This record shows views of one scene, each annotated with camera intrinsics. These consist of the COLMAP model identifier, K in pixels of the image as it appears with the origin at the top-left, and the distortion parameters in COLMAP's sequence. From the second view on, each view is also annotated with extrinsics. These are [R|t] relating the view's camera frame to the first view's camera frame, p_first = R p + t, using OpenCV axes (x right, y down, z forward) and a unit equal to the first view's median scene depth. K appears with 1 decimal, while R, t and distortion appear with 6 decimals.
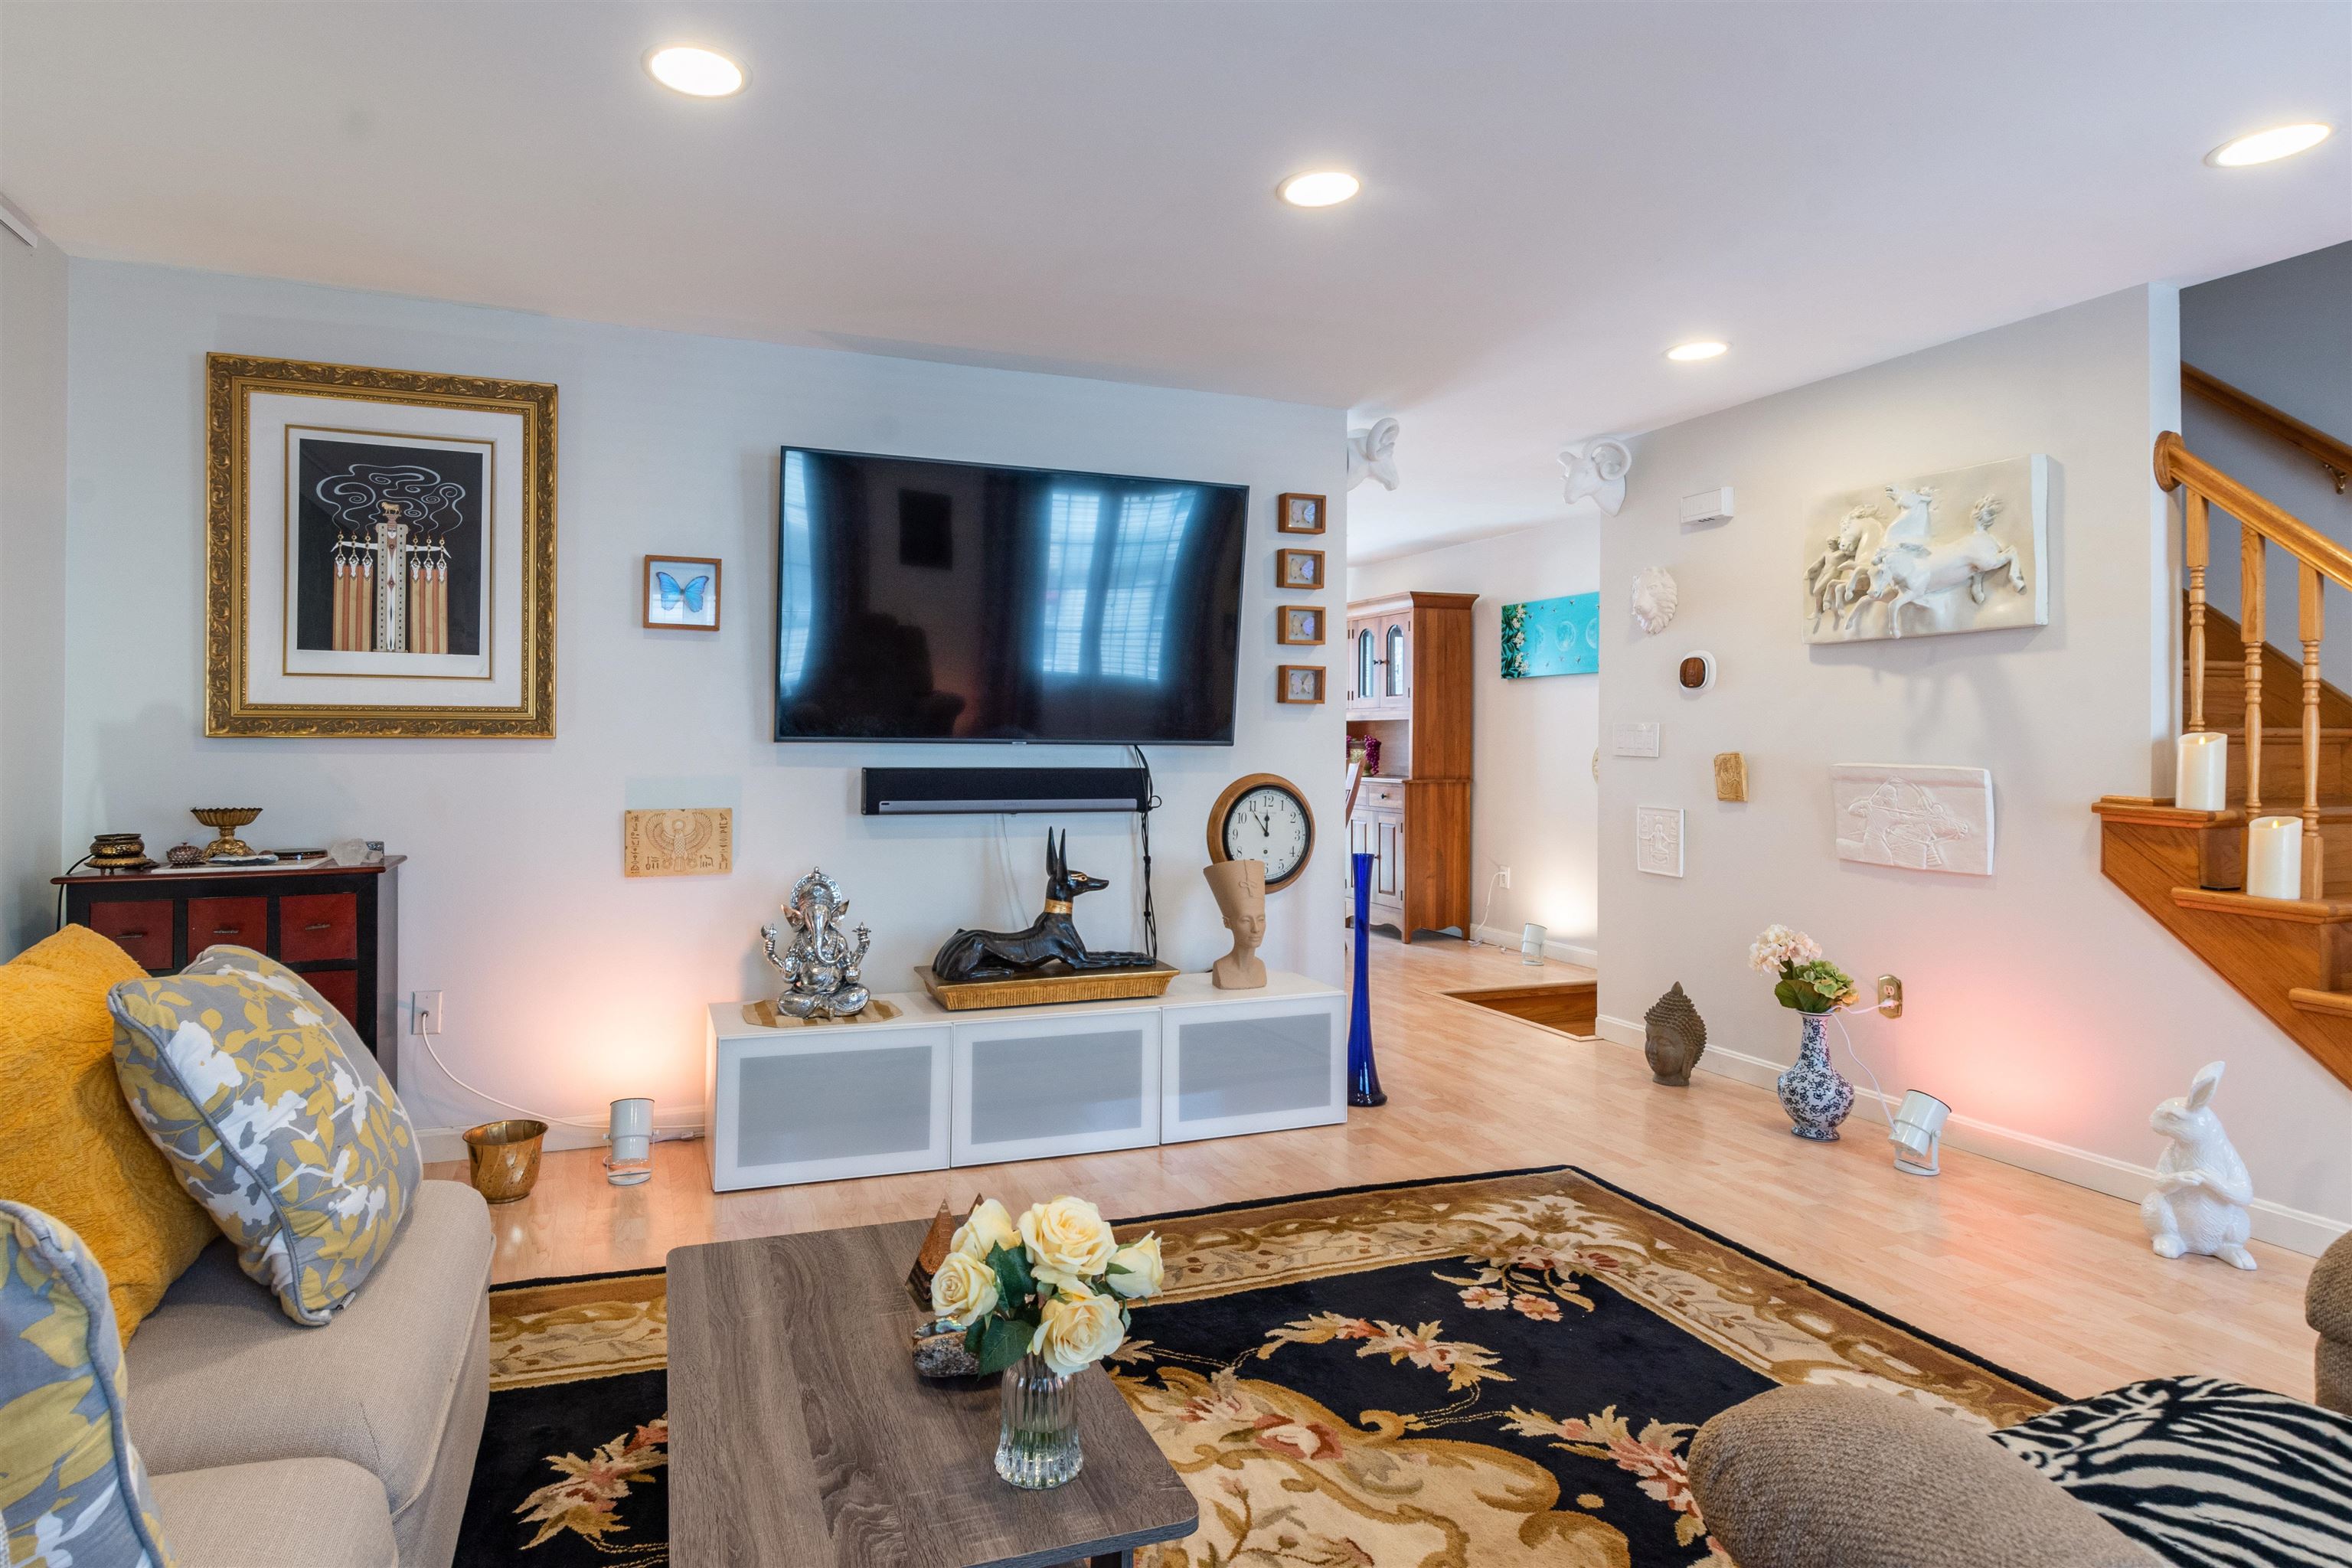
lens RADIAL K [[1263.2, 0, 1094.3], [0, 1263.2, 728.7], [0, 0, 1]] dist [0.015154, -0.016632]
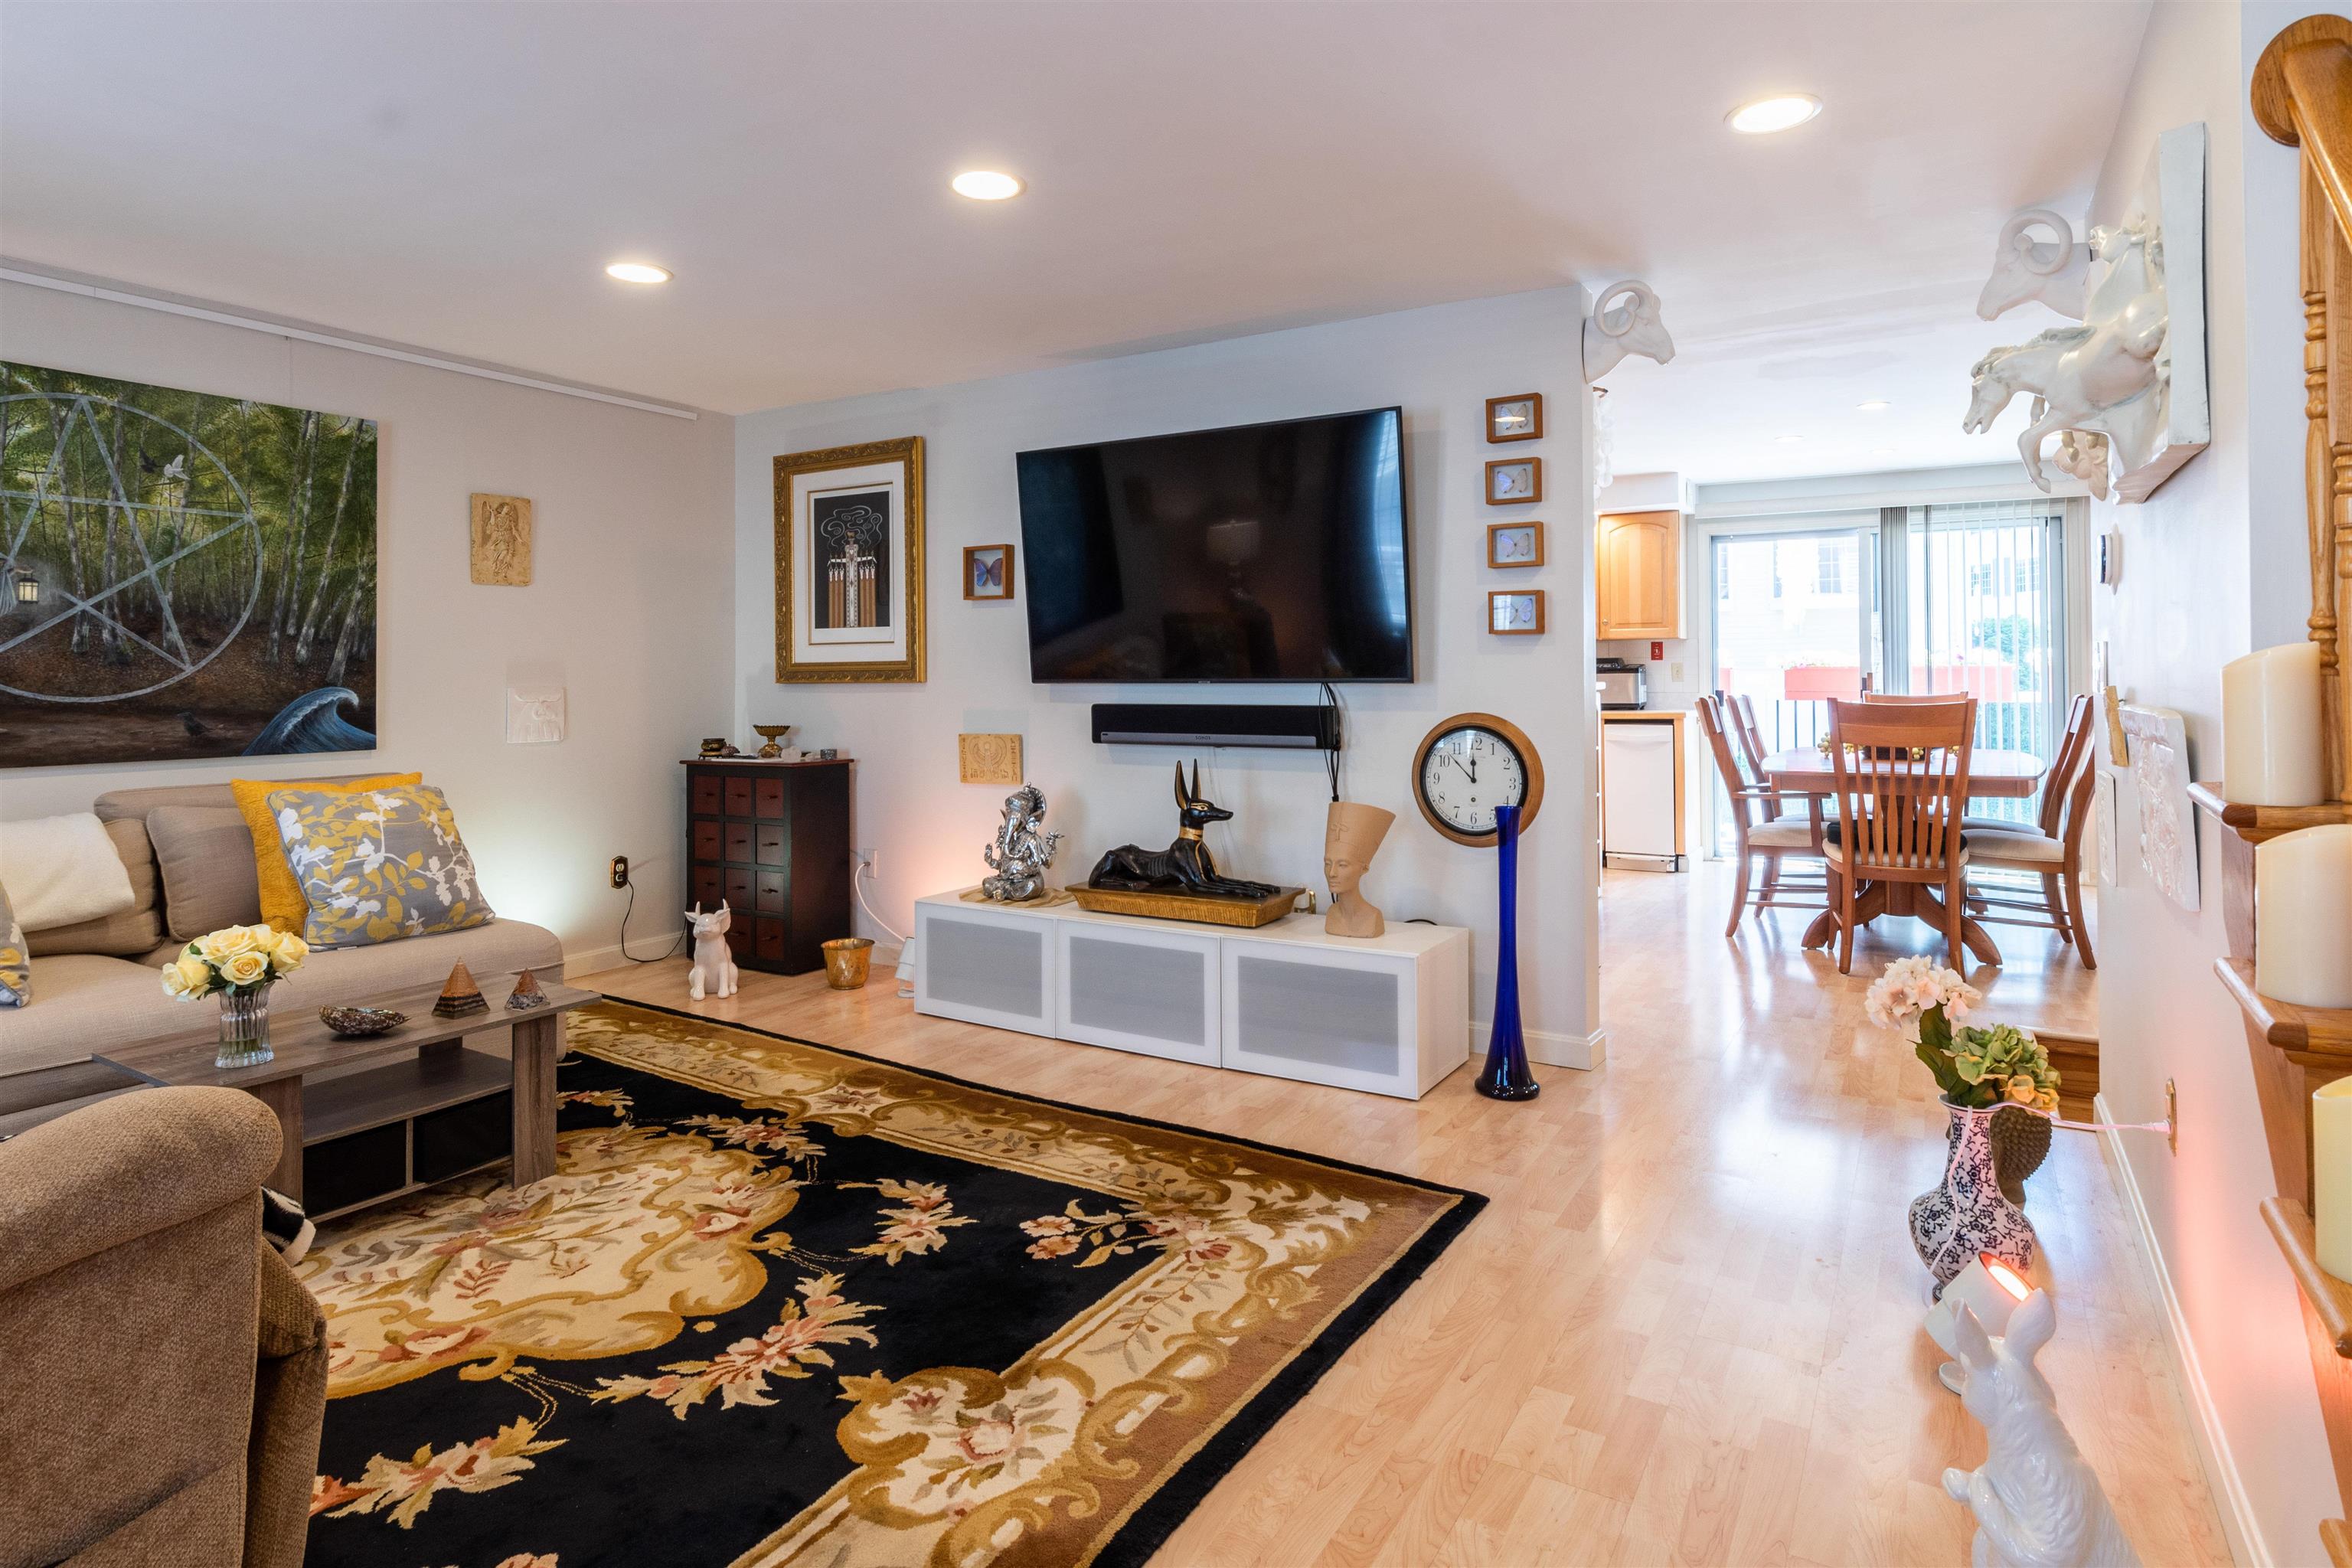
lens RADIAL K [[1263.2, 0, 1189.8], [0, 1263.2, 666.1], [0, 0, 1]] dist [0.015154, -0.016632]
pose [[0.628727, -0.018165, -0.777414, 0.999700], [0.017454, 0.999805, -0.009246, 0.008942], [0.777430, -0.007755, 0.628921, 0.382920]]
